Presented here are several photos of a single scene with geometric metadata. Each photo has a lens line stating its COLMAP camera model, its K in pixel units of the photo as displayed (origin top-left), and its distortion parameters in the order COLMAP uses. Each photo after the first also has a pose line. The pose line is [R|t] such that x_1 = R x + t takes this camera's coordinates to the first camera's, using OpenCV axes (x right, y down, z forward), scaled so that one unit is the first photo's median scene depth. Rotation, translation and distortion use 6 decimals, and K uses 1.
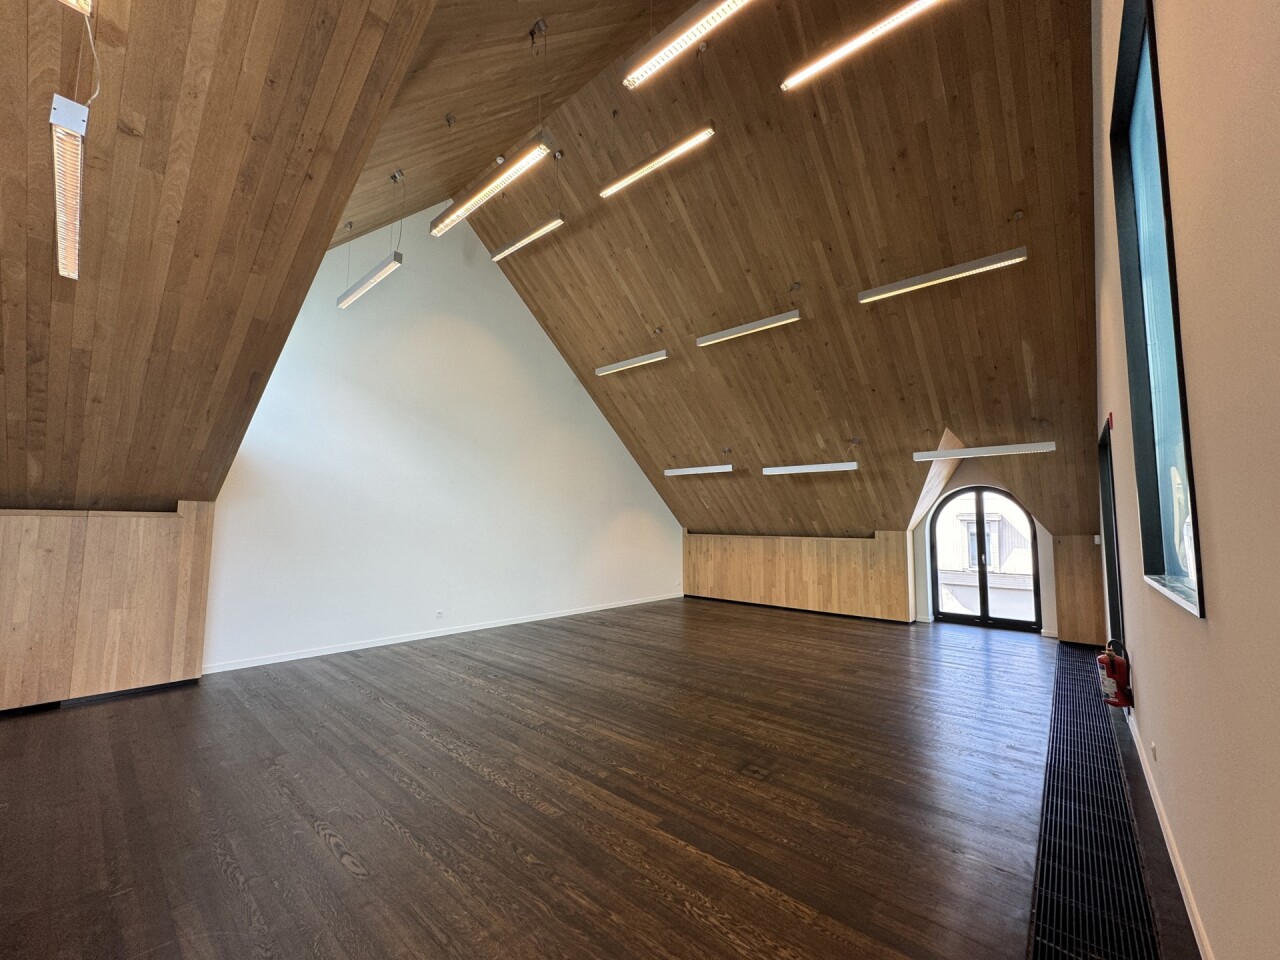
lens RADIAL K [[509.7, 0, 639.3], [0, 509.7, 480.4], [0, 0, 1]] dist [-0.002086, 0.000133]
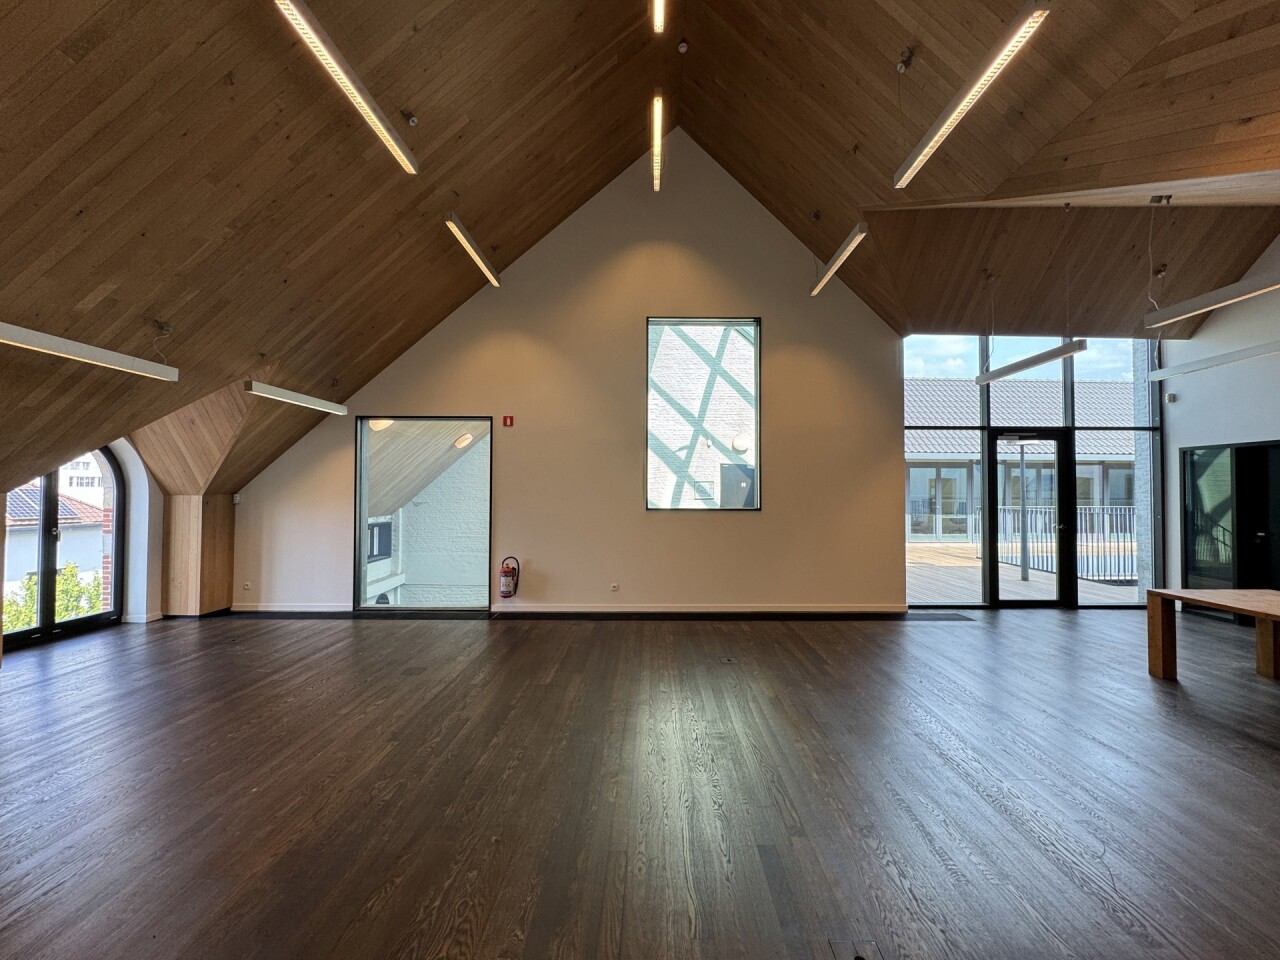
lens RADIAL K [[510.5, 0, 639.5], [0, 510.5, 479.6], [0, 0, 1]] dist [-0.002016, 0.000087]
pose [[-0.647405, 0.005372, 0.762127, -0.294734], [-0.075896, 0.994550, -0.071481, 0.079047], [-0.758358, -0.104119, -0.643469, 0.904884]]
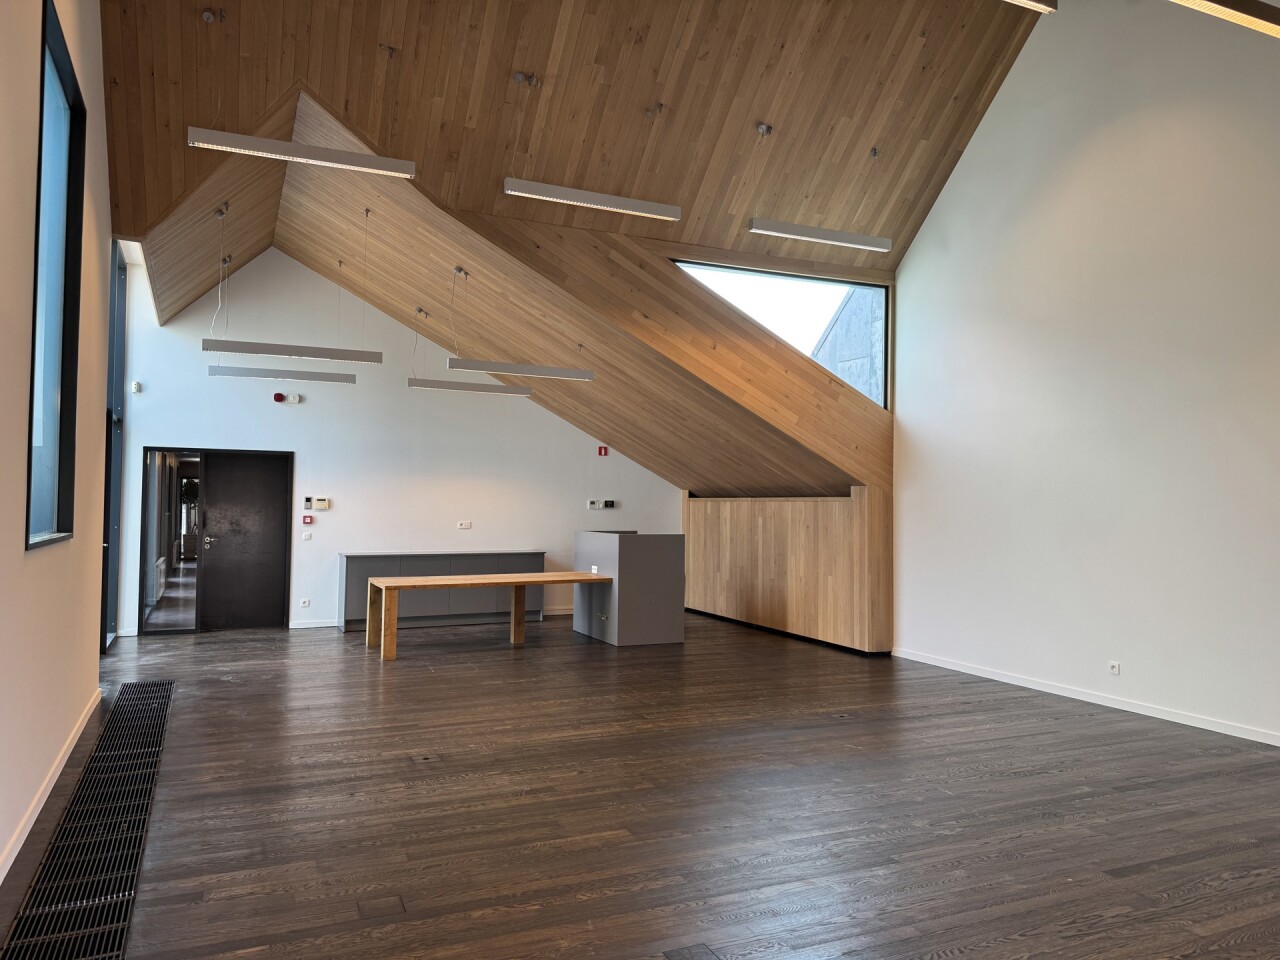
lens RADIAL K [[890.6, 0, 646.0], [0, 890.6, 479.0], [0, 0, 1]] dist [0.130867, -0.220052]
pose [[-0.407954, -0.041699, -0.912050, 0.666571], [0.064204, 0.995173, -0.074217, 0.088221], [0.910742, -0.088834, -0.403308, 0.868378]]
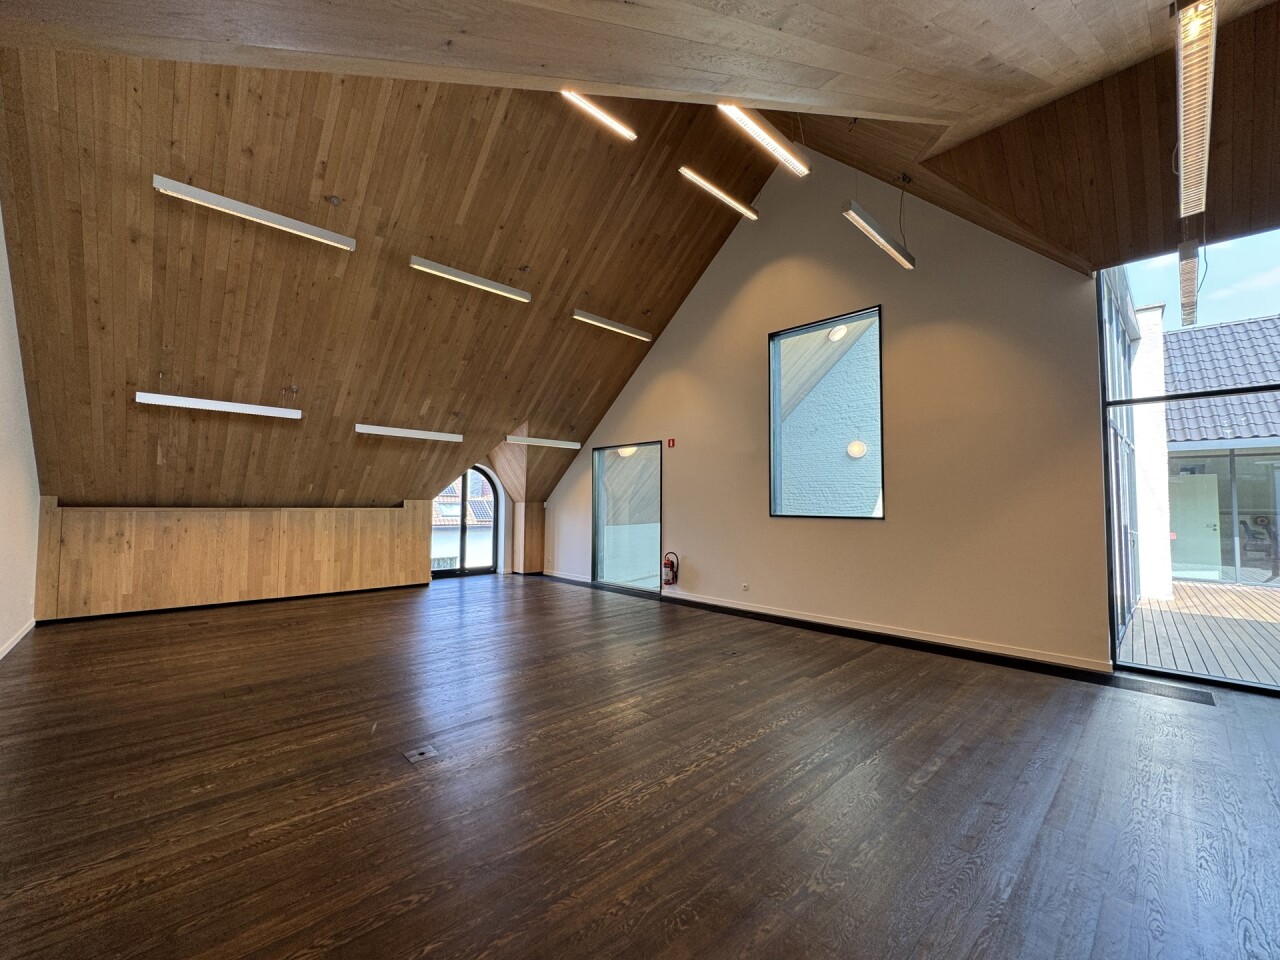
lens RADIAL K [[511.1, 0, 639.6], [0, 511.1, 479.6], [0, 0, 1]] dist [-0.002831, 0.000667]
pose [[0.086763, 0.038392, 0.995489, -0.563683], [-0.091581, 0.995333, -0.030404, 0.051540], [-0.992011, -0.088530, 0.089875, 0.497070]]
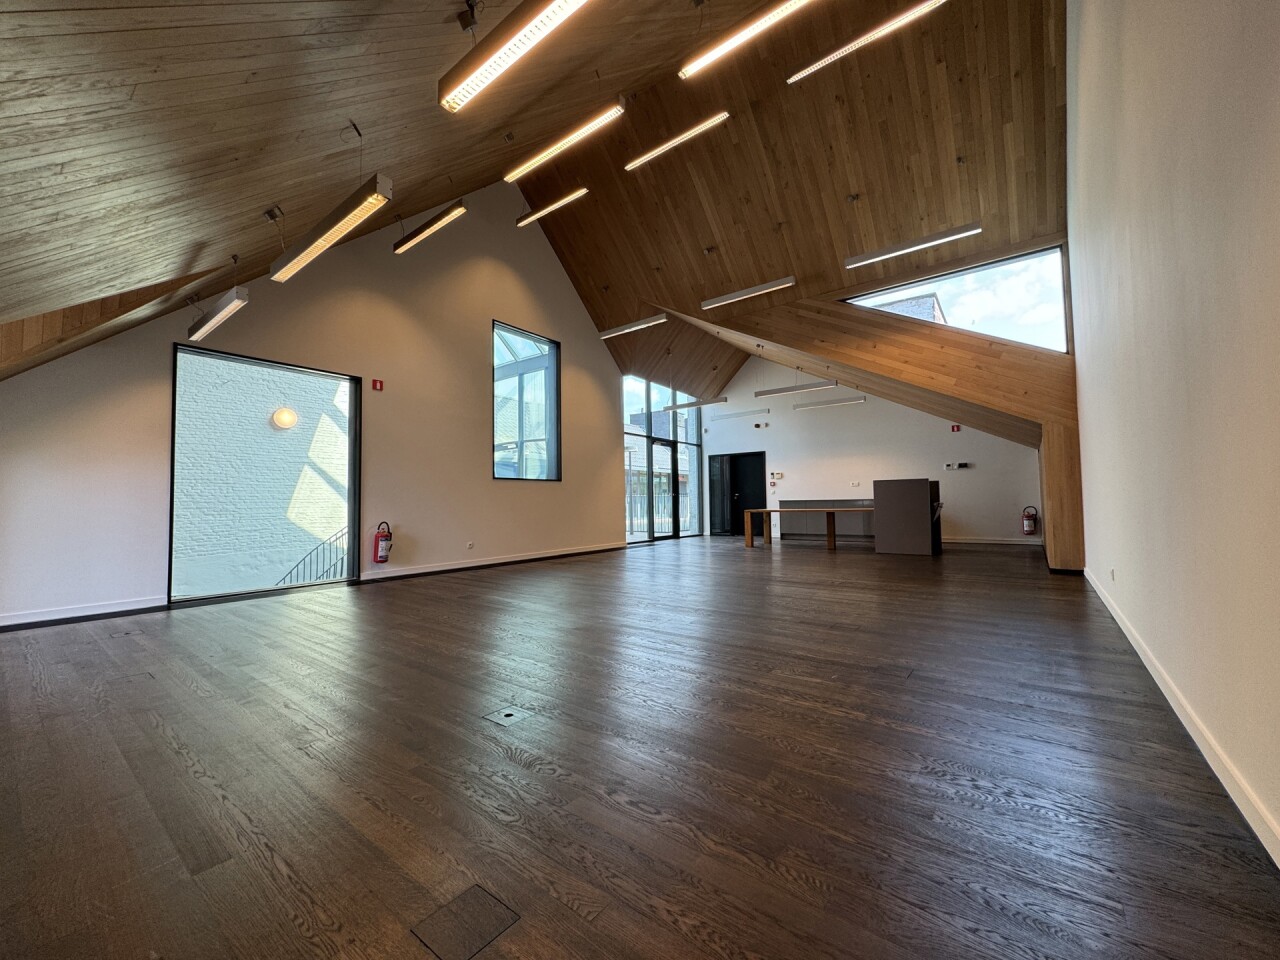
lens RADIAL K [[509.7, 0, 639.3], [0, 509.7, 480.4], [0, 0, 1]] dist [-0.002086, 0.000133]
pose [[-0.997592, 0.002484, -0.069307, 0.124269], [0.011680, 0.991102, -0.132593, 0.209157], [0.068361, -0.133083, -0.988744, 1.370317]]
